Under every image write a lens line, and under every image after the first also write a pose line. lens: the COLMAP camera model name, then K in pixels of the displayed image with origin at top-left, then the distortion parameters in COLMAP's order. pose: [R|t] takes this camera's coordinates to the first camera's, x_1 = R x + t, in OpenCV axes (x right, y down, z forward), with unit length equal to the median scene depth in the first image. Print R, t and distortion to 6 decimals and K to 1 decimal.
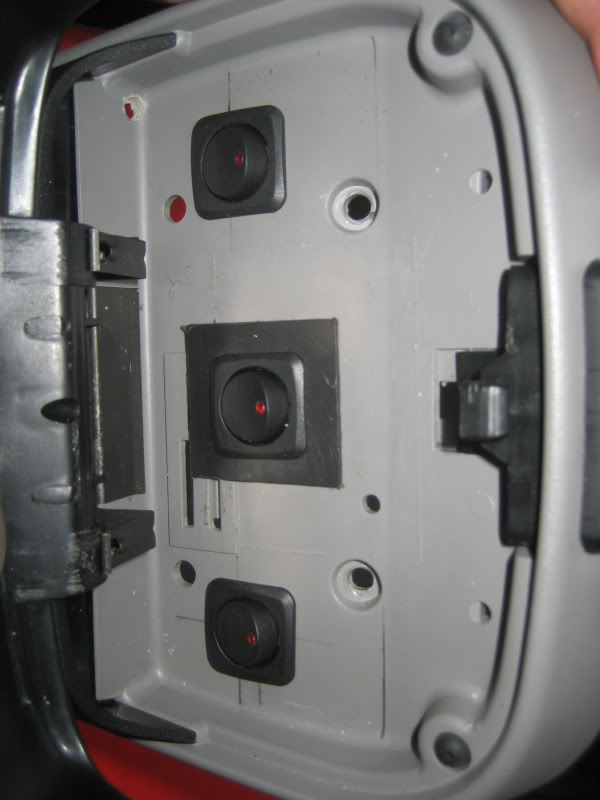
lens RADIAL K [[797.5, 0, 300.0], [0, 797.5, 400.0], [0, 0, 1]] dist [-0.102900, -0.004391]
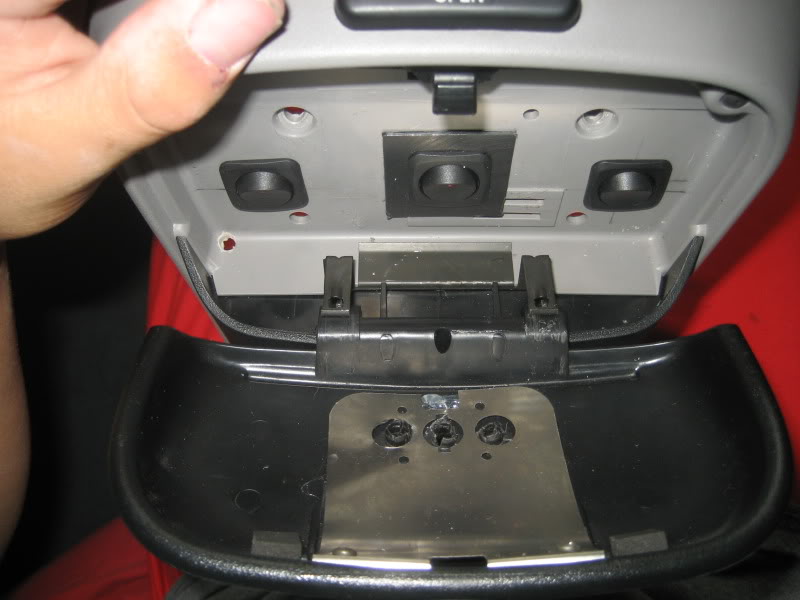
lens RADIAL K [[797.5, 0, 400.0], [0, 797.5, 300.0], [0, 0, 1]] dist [-0.102900, -0.004391]
pose [[0.000917, -0.810952, -0.585112, 0.534237], [0.996638, 0.048680, -0.065907, 0.023308], [0.081931, -0.583084, 0.808270, -0.163414]]
